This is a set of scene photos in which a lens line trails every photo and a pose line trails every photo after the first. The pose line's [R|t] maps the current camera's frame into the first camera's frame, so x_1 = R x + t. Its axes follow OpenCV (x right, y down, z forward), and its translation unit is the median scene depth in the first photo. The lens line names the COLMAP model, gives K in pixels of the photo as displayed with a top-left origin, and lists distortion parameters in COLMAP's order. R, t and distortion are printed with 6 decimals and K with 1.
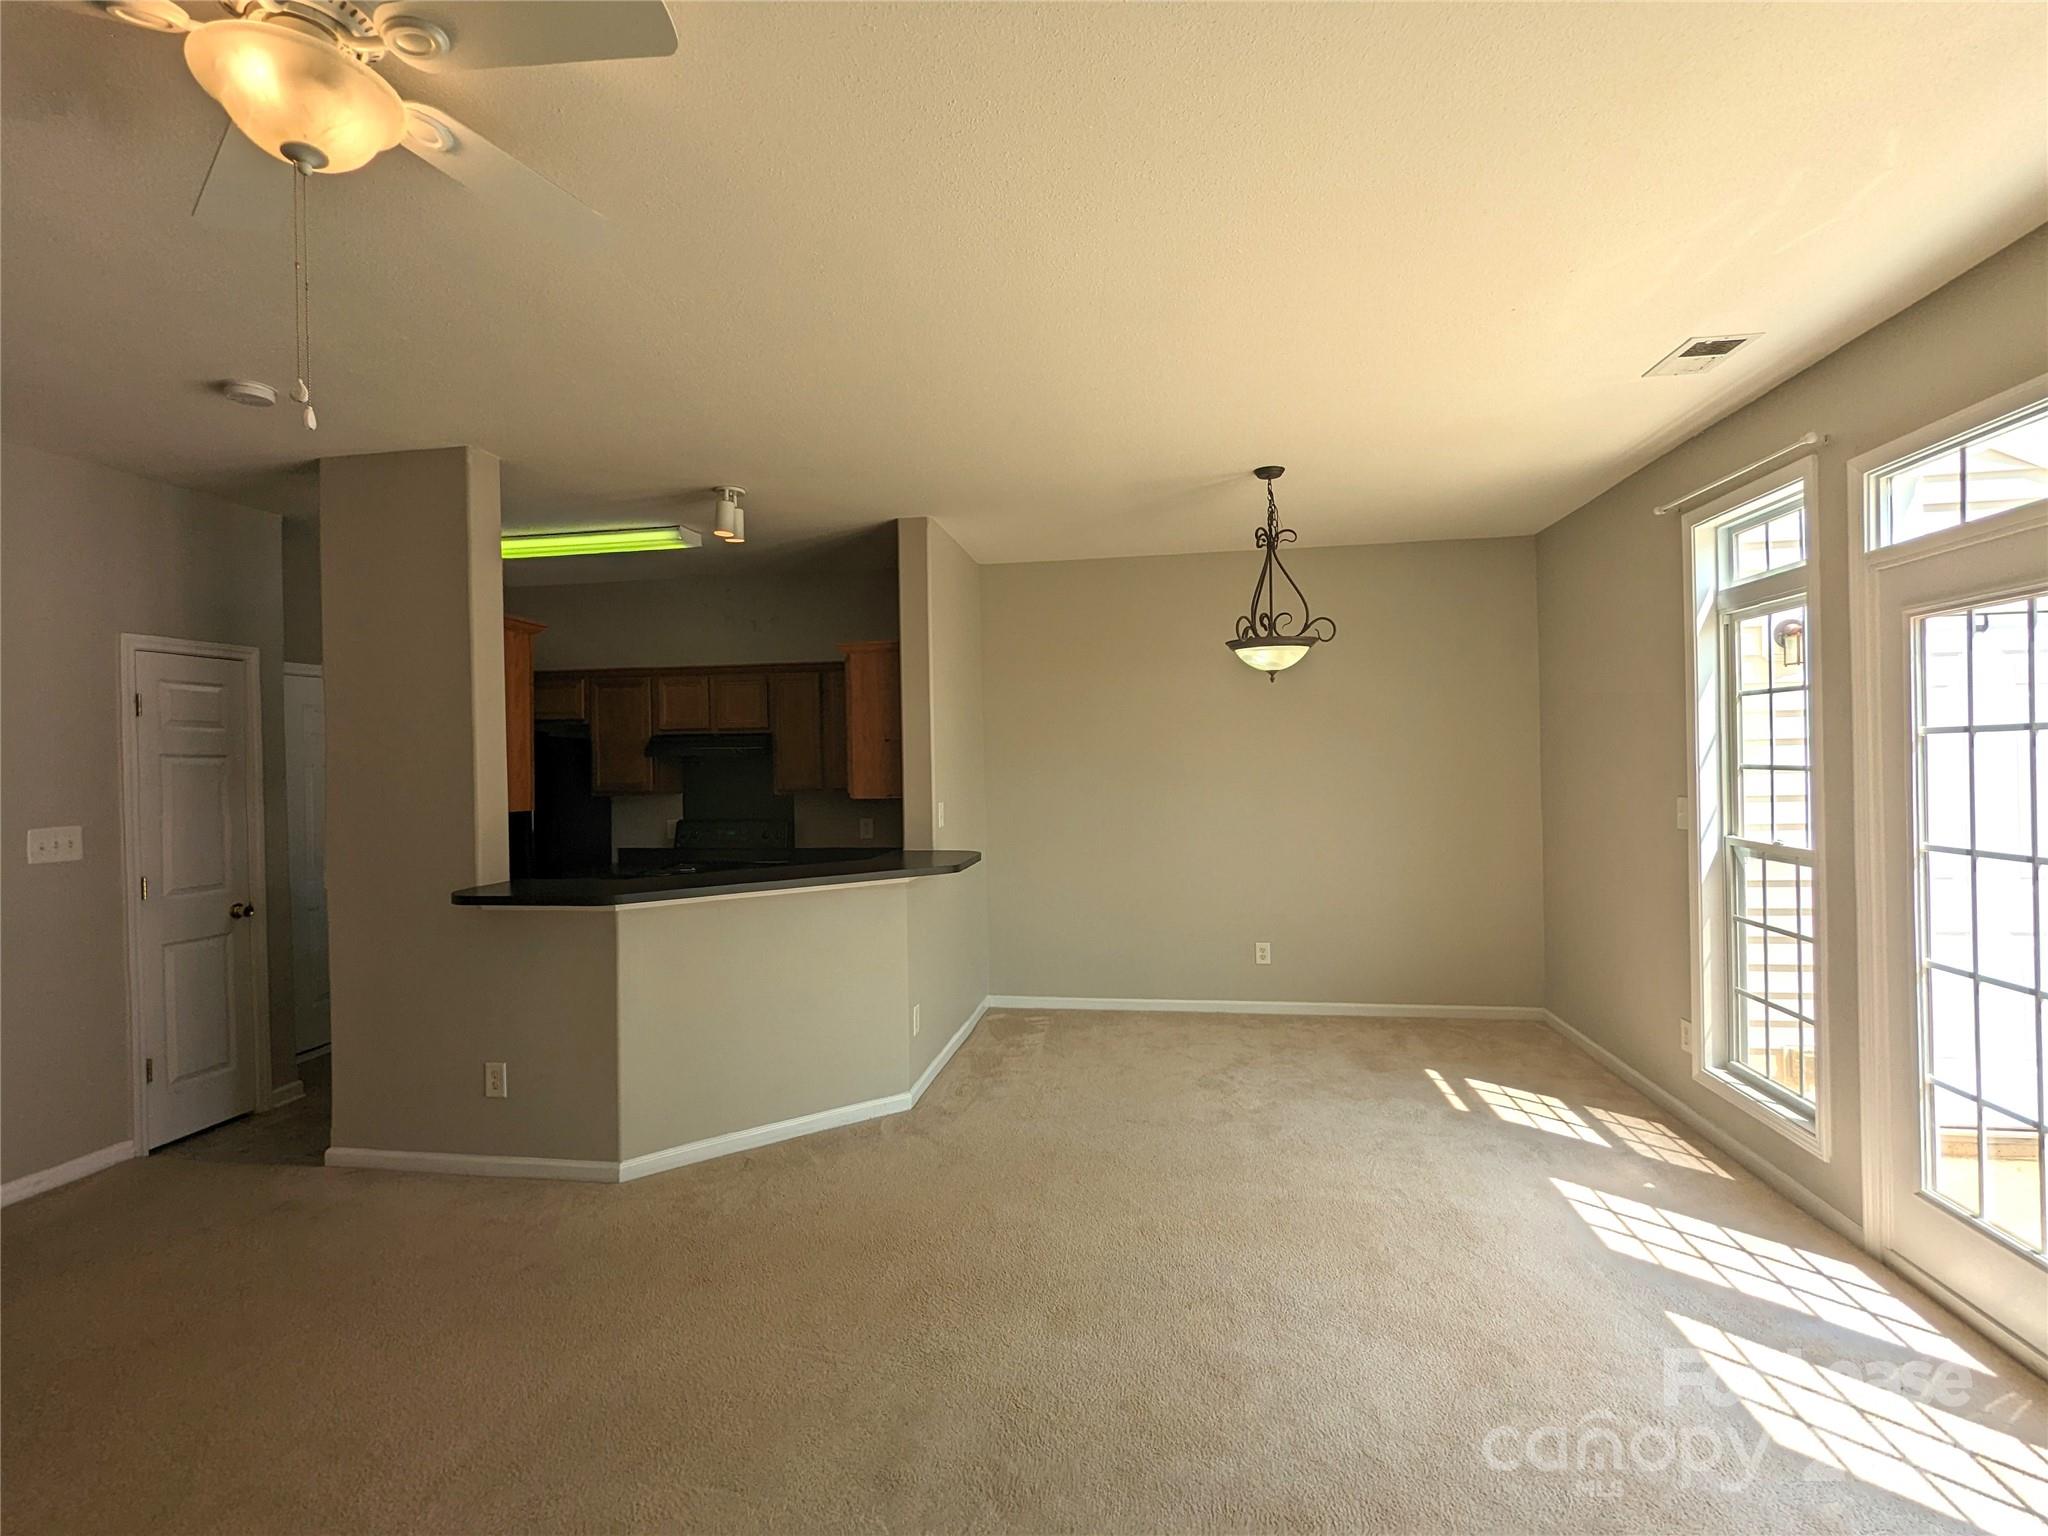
lens RADIAL K [[962.4, 0, 1032.3], [0, 962.4, 763.6], [0, 0, 1]] dist [0.002070, 0.000493]
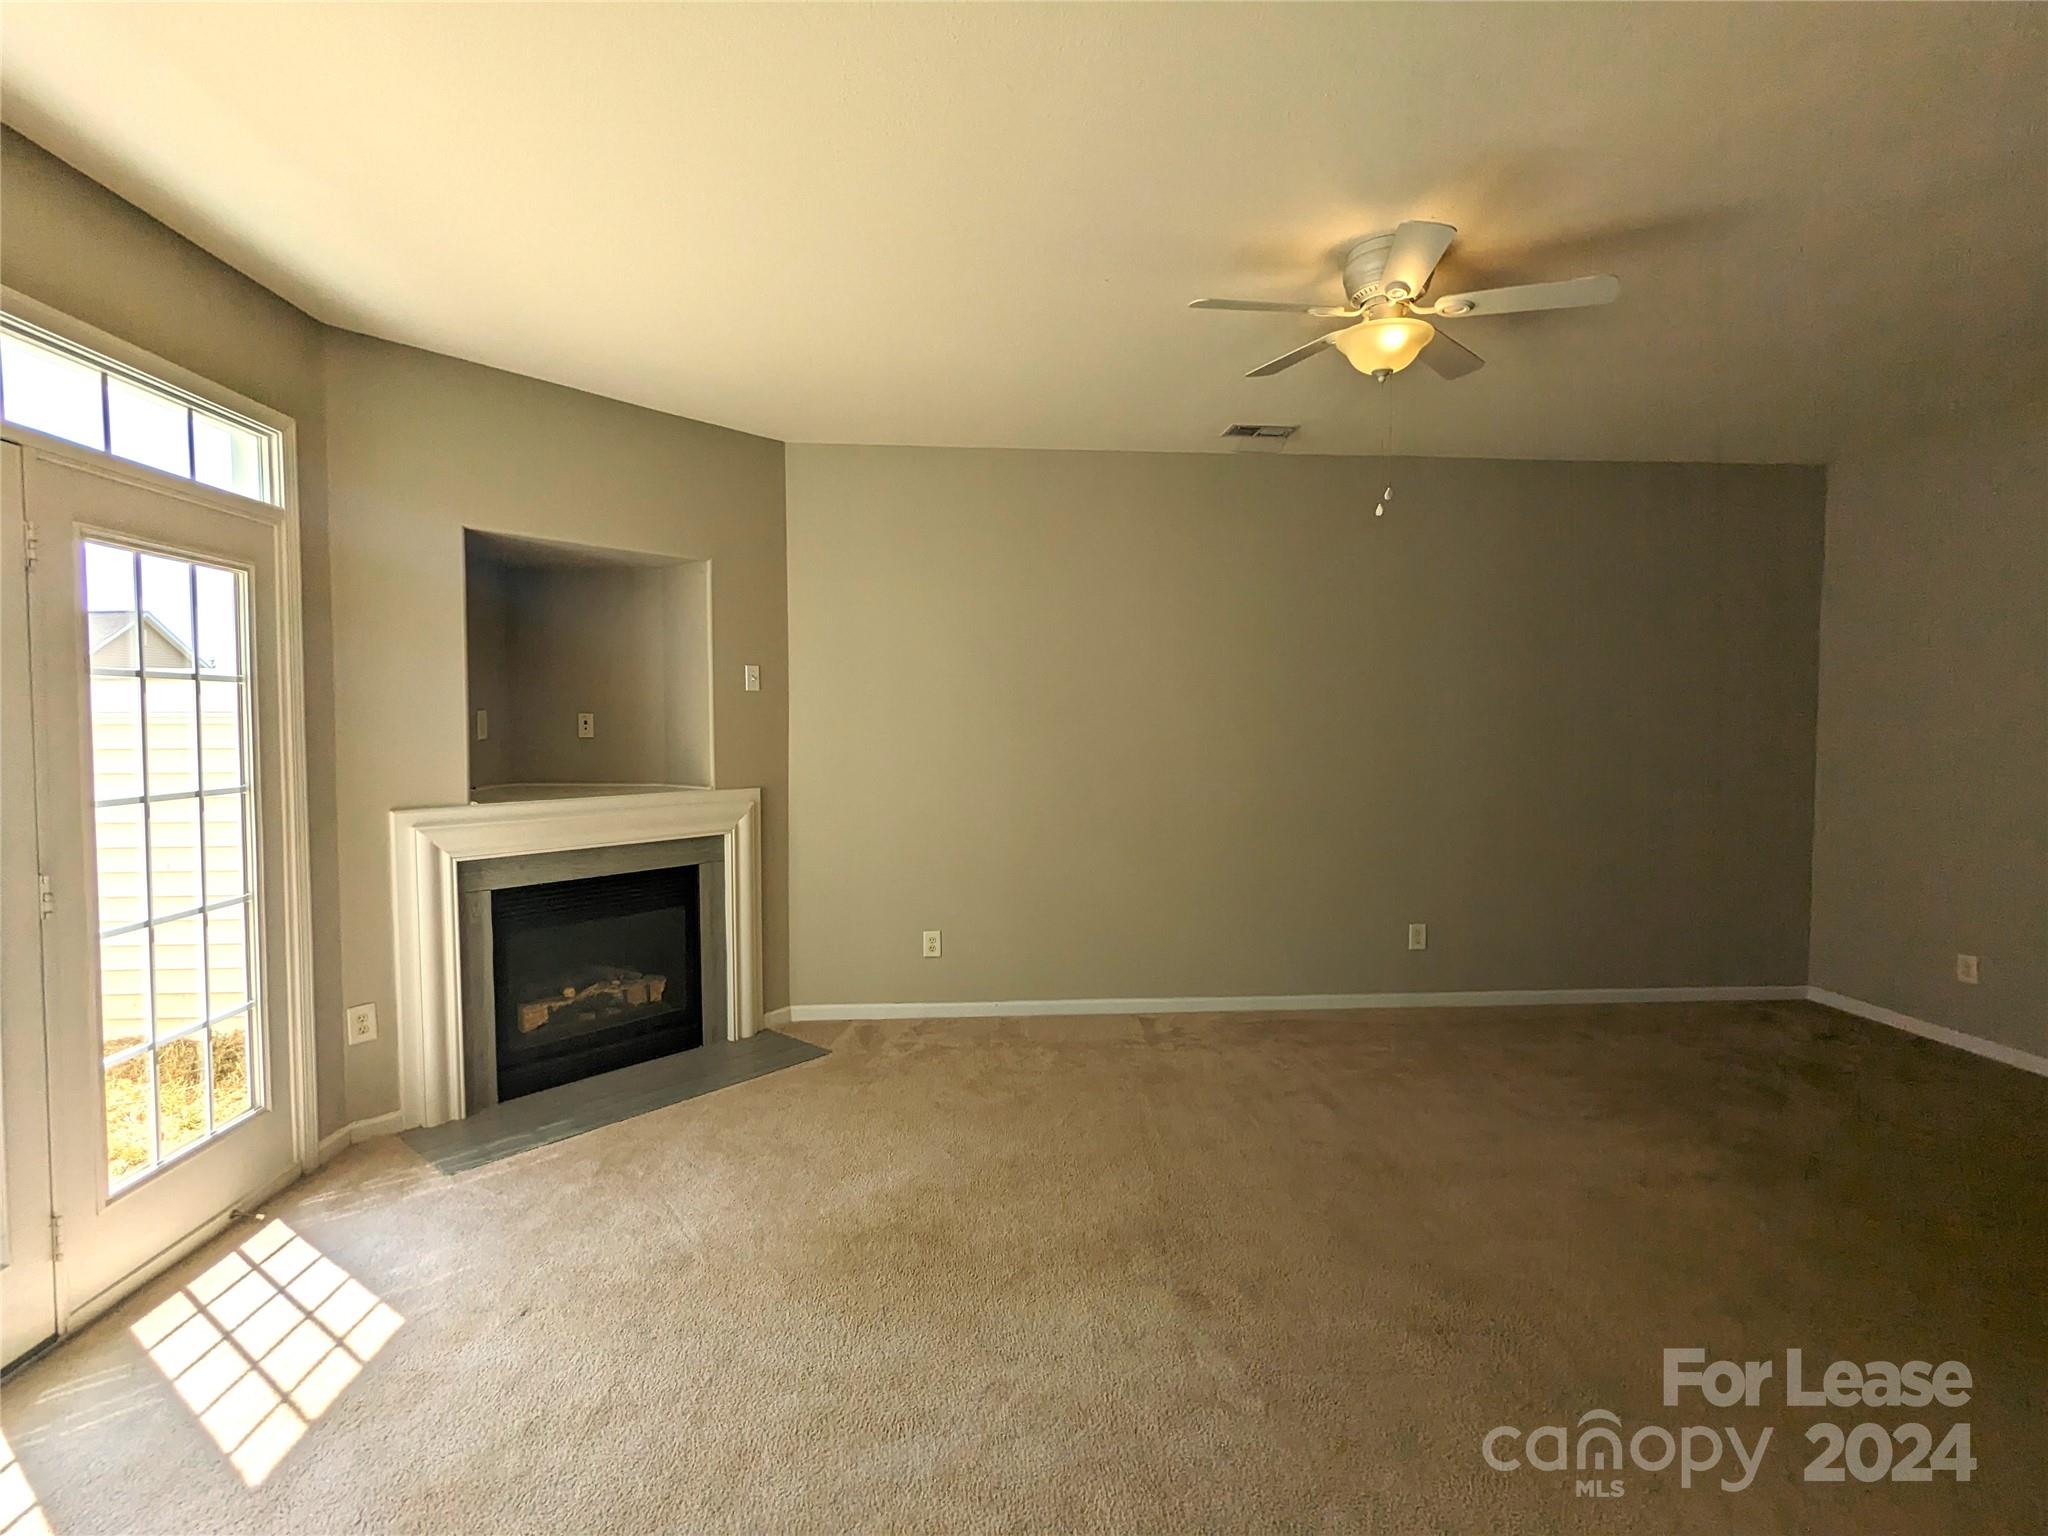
lens RADIAL K [[968.9, 0, 1022.8], [0, 968.9, 733.9], [0, 0, 1]] dist [-0.000991, 0.000041]
pose [[-0.975551, 0.016572, -0.219148, 0.146370], [0.012547, 0.999726, 0.019745, 0.007625], [0.219415, 0.016513, -0.975492, 1.007223]]
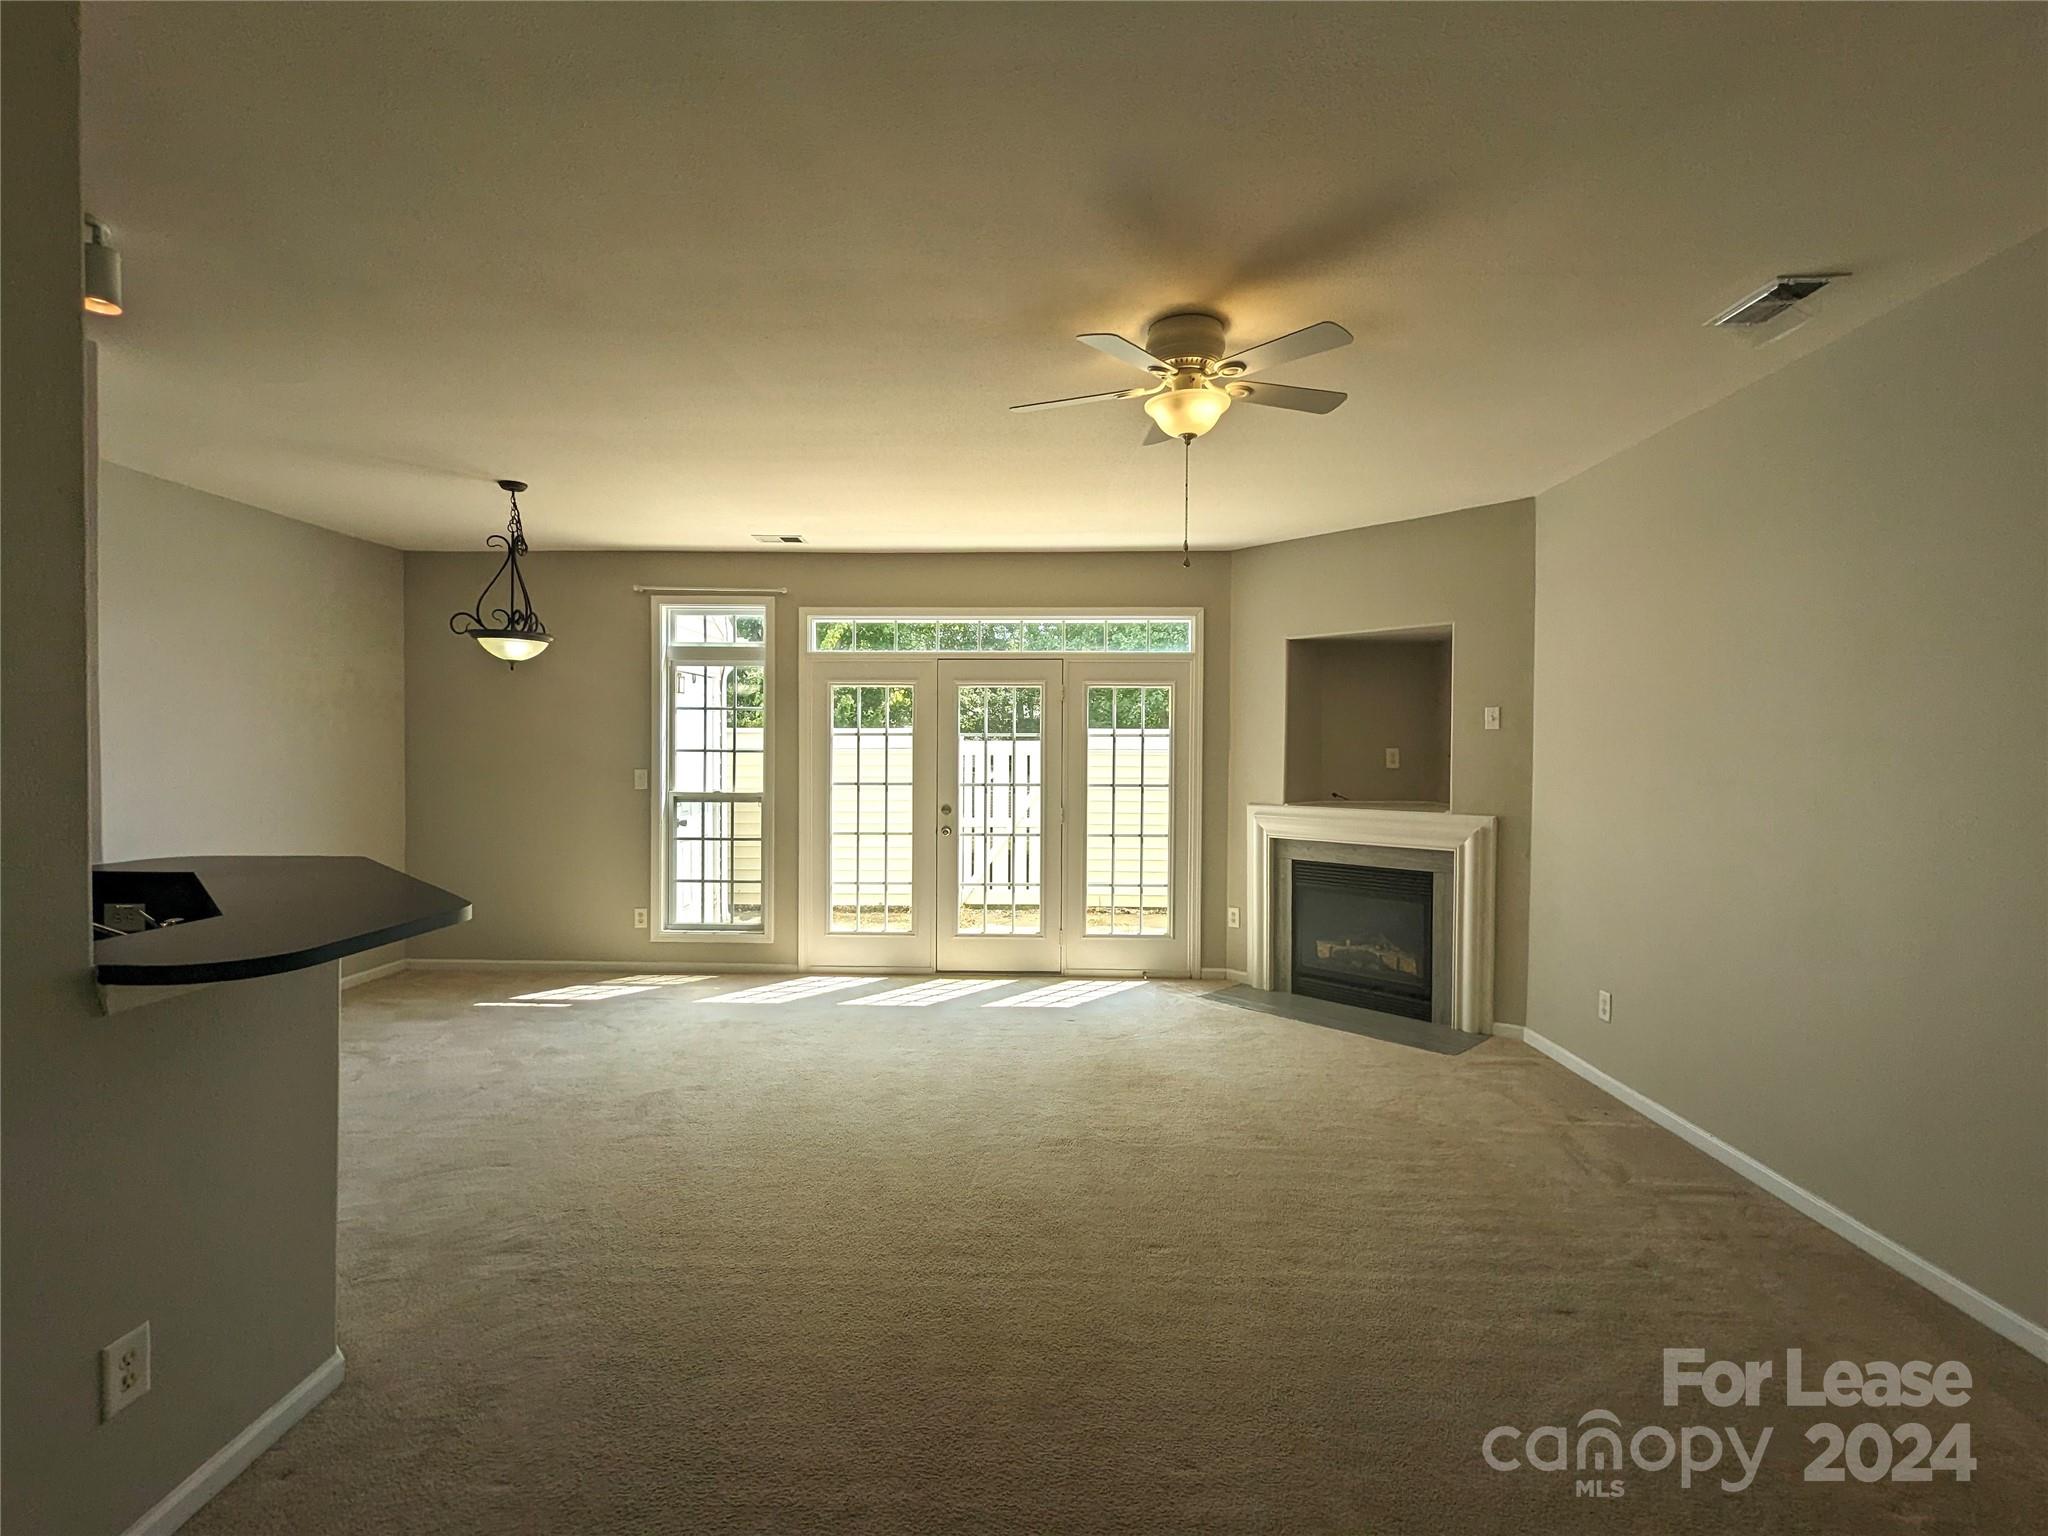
lens RADIAL K [[942.0, 0, 1025.3], [0, 942.0, 747.7], [0, 0, 1]] dist [0.000618, 0.000221]
pose [[-0.127055, 0.019796, 0.991698, -0.995906], [-0.003020, 0.999788, -0.020345, 0.028147], [-0.991891, -0.005580, -0.126968, 0.573645]]
